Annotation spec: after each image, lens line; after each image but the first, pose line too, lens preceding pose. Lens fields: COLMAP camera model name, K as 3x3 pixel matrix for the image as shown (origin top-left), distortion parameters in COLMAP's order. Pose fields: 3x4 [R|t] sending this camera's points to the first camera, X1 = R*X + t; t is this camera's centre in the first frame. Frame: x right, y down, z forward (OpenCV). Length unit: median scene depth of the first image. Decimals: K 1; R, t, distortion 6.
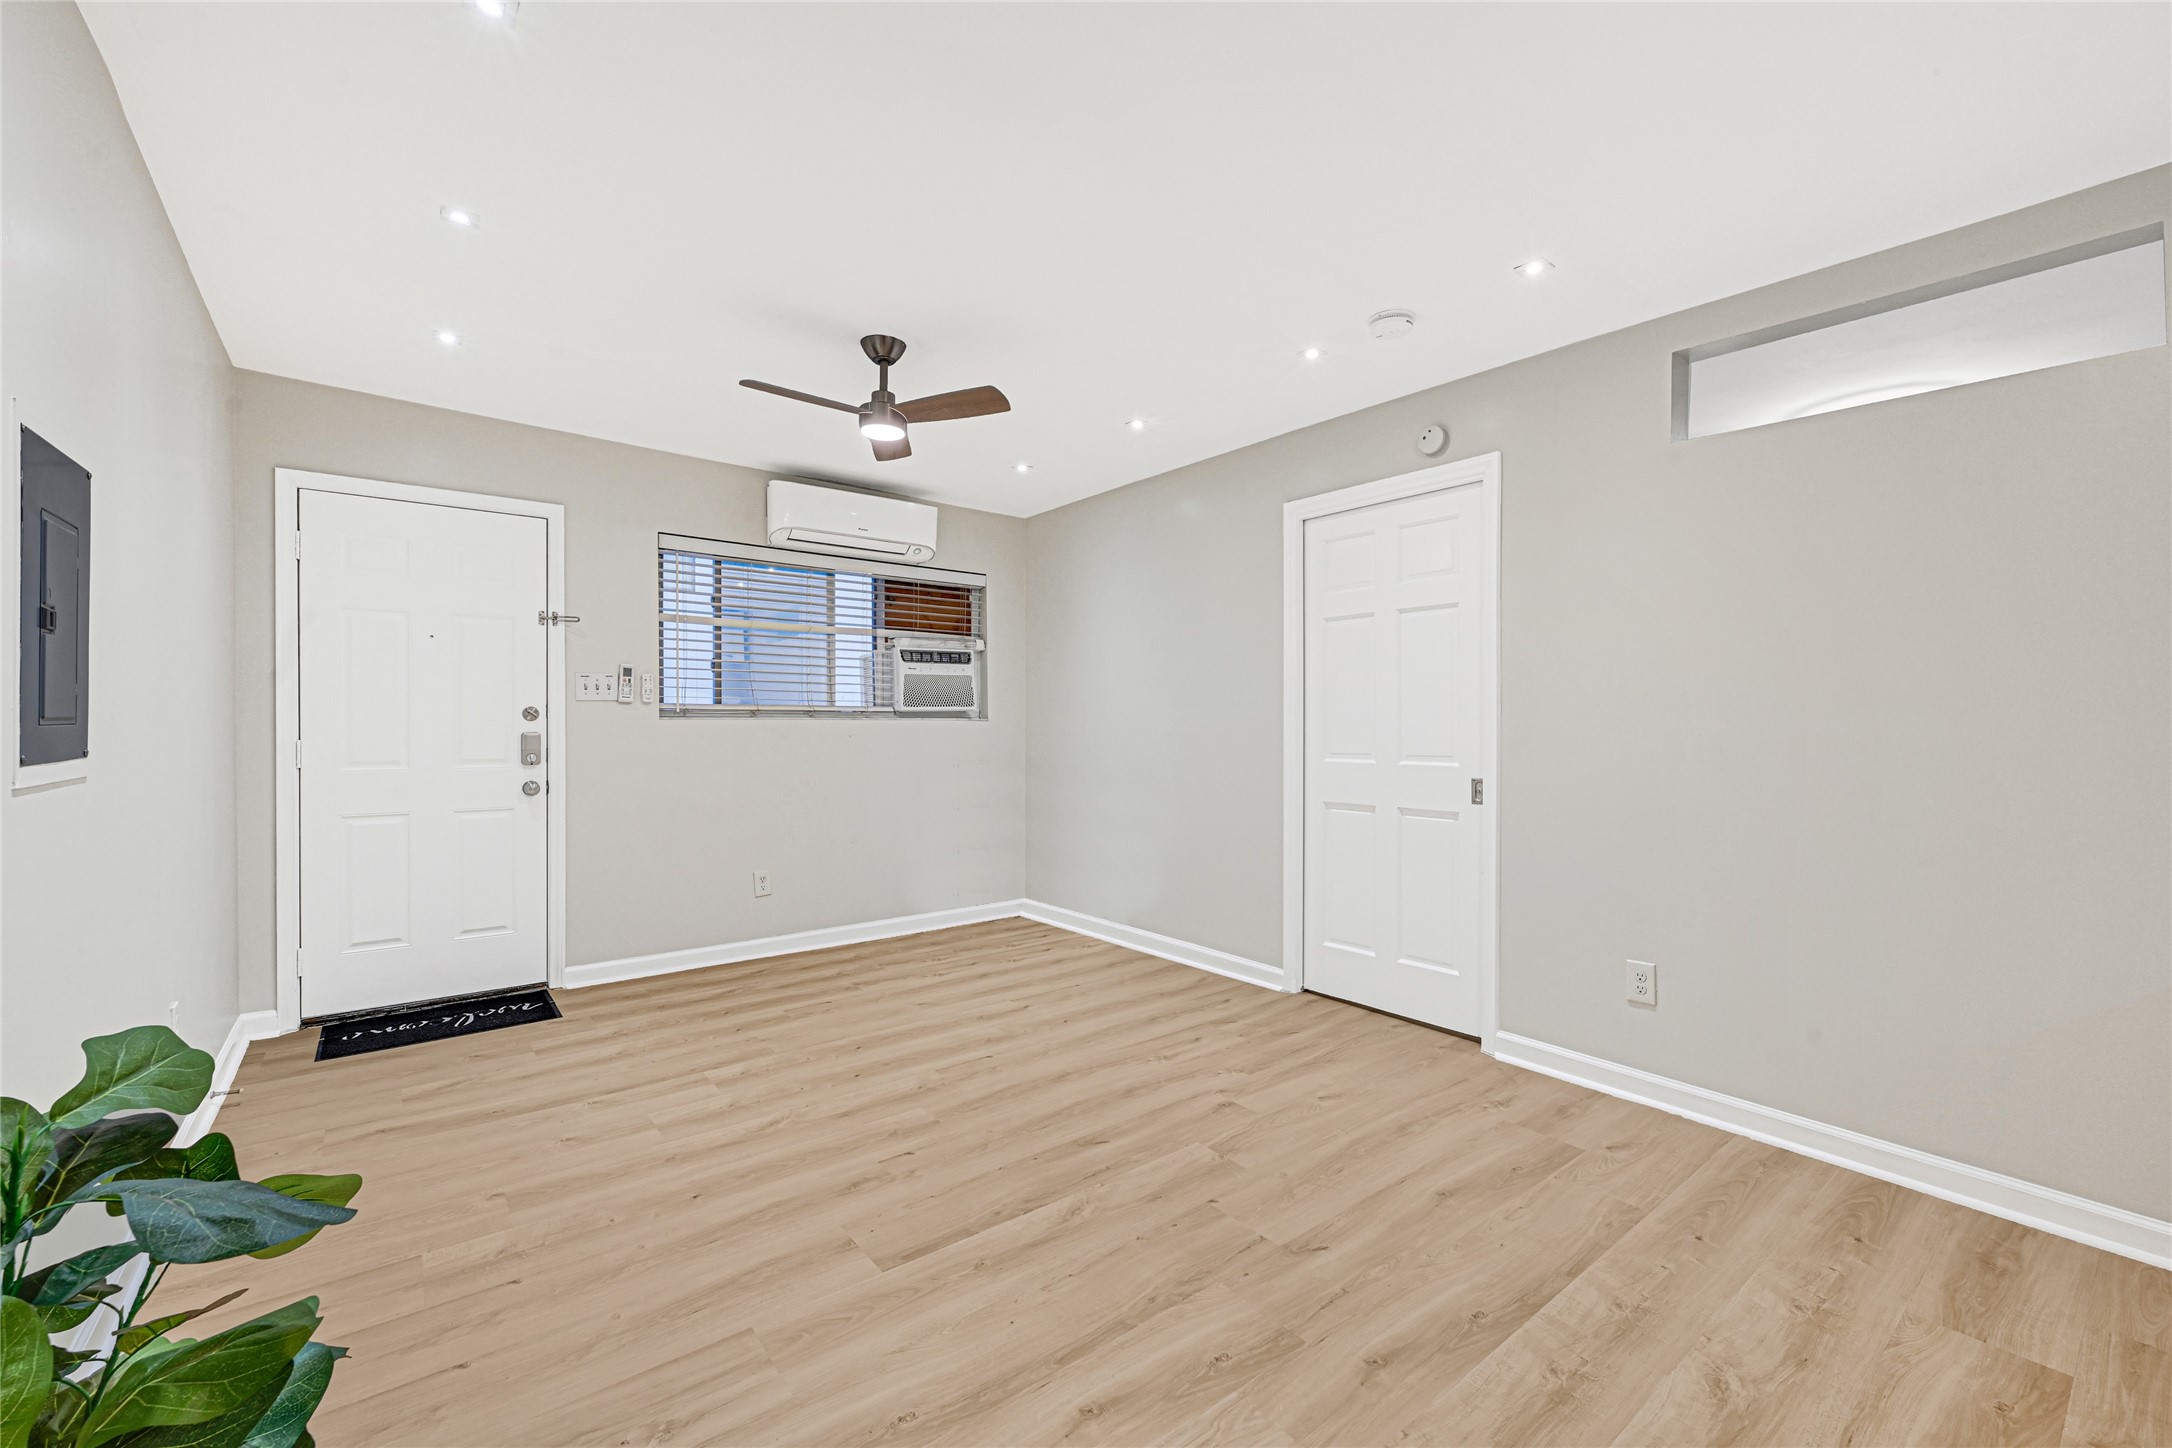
lens RADIAL K [[892.5, 0, 1091.8], [0, 892.5, 719.2], [0, 0, 1]] dist [-0.001778, -0.000285]
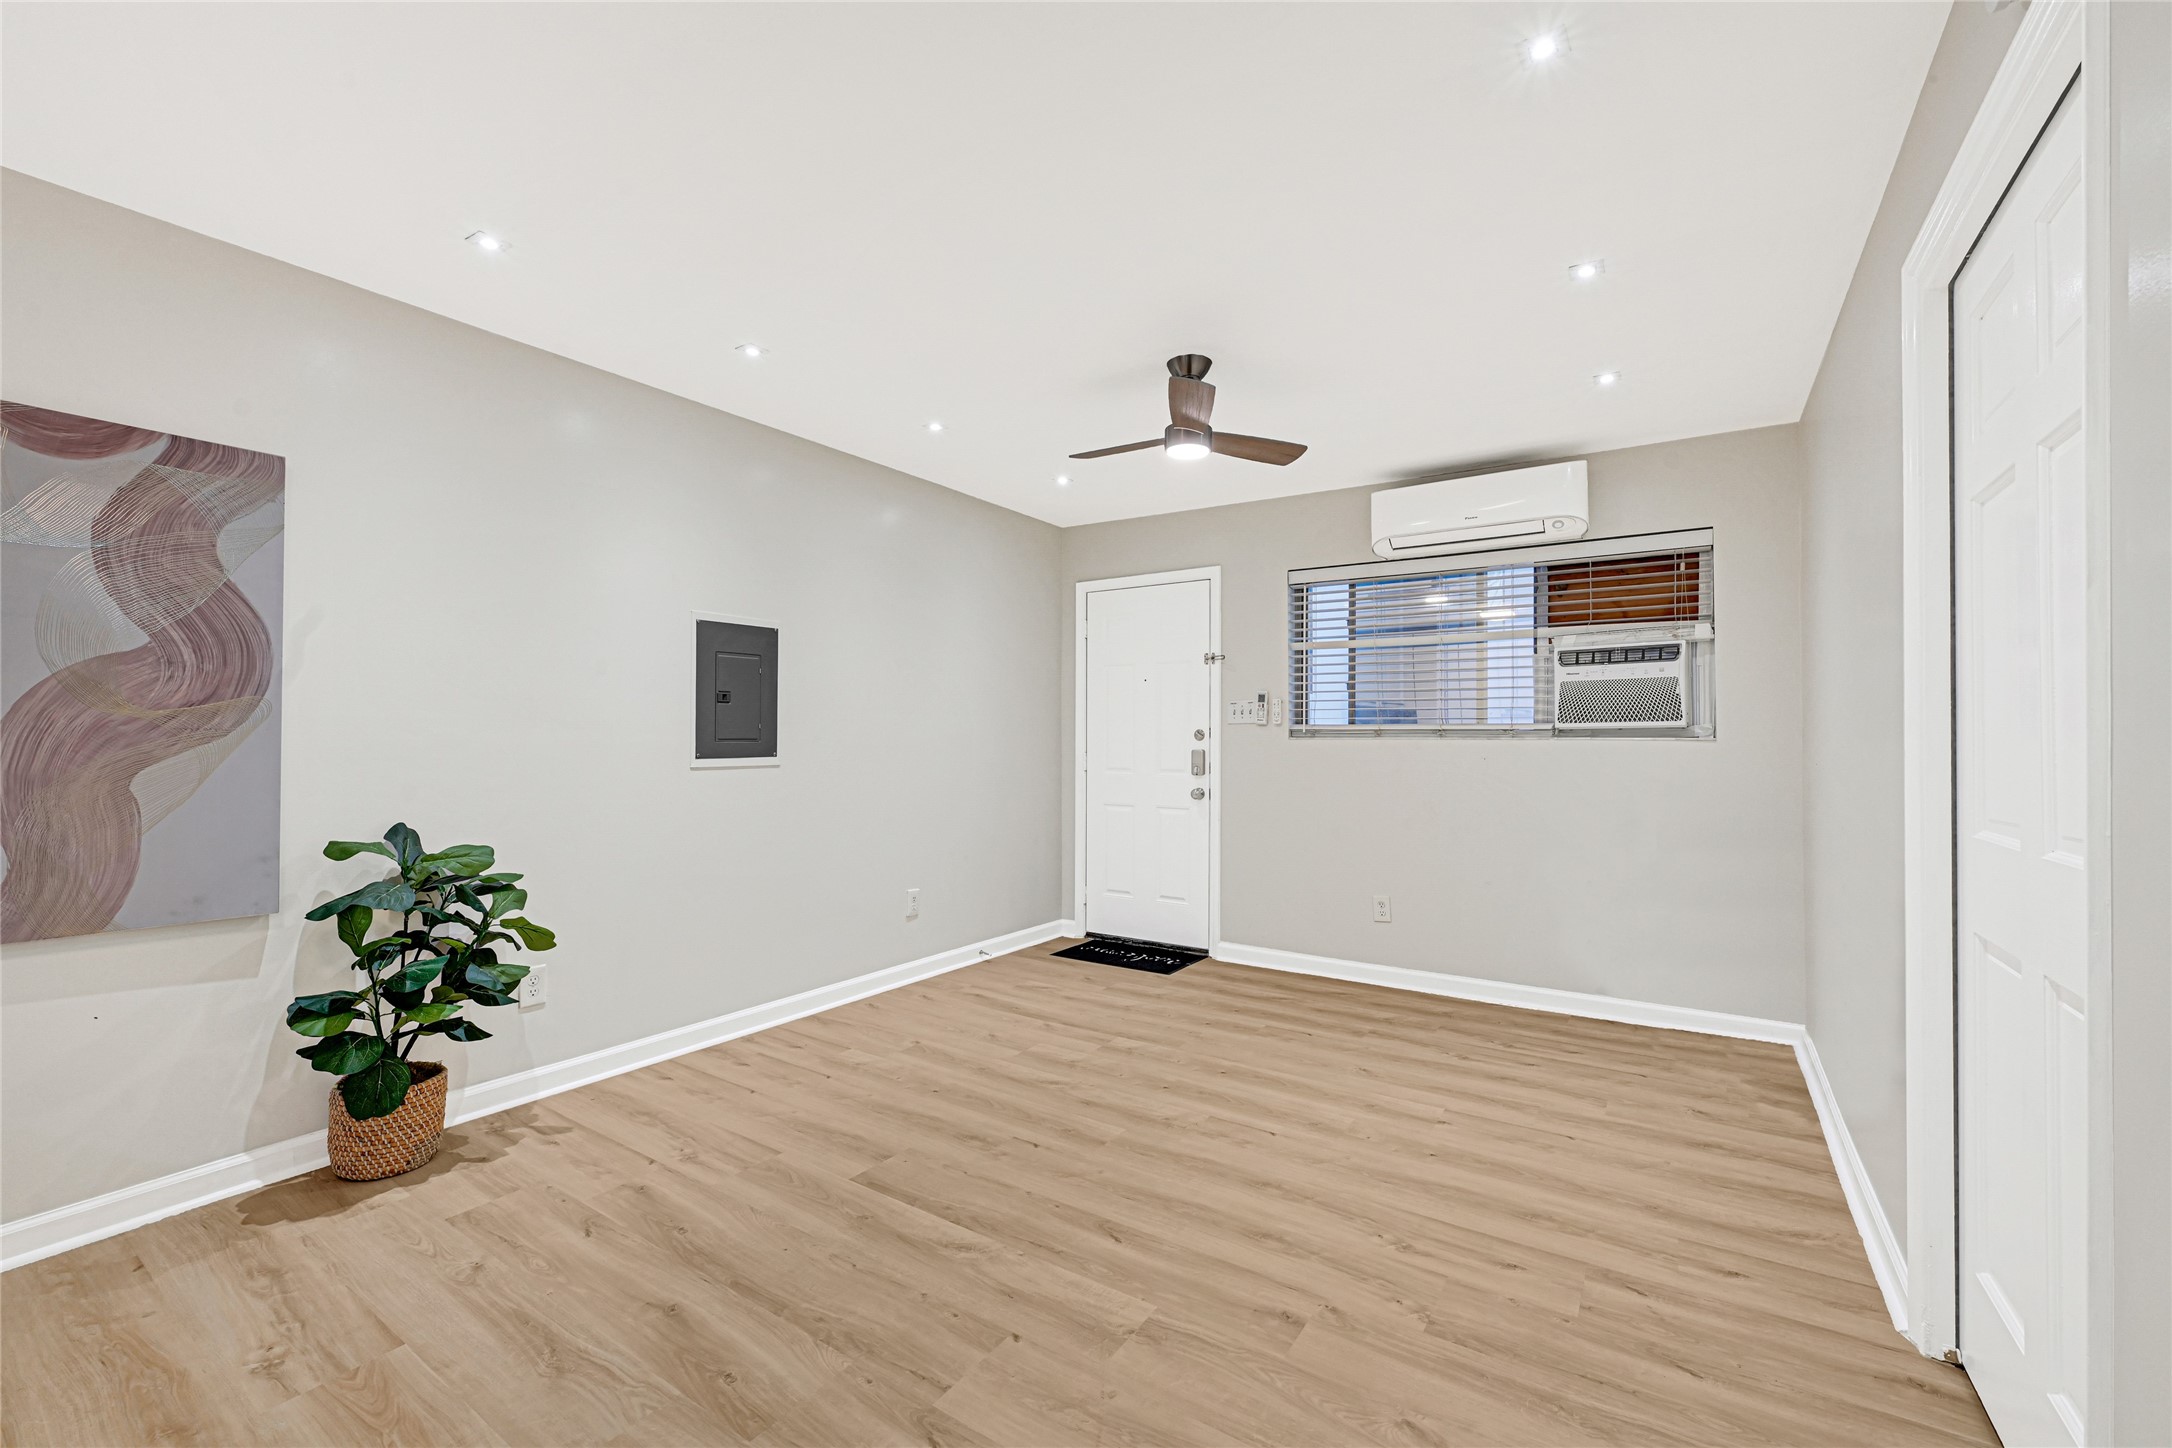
lens RADIAL K [[892.5, 0, 1091.8], [0, 892.5, 719.2], [0, 0, 1]] dist [-0.001778, -0.000285]
pose [[0.296160, -0.022980, -0.954862, 0.536366], [0.000102, 0.999711, -0.024028, 0.002050], [0.955138, 0.007019, 0.296077, 0.472802]]
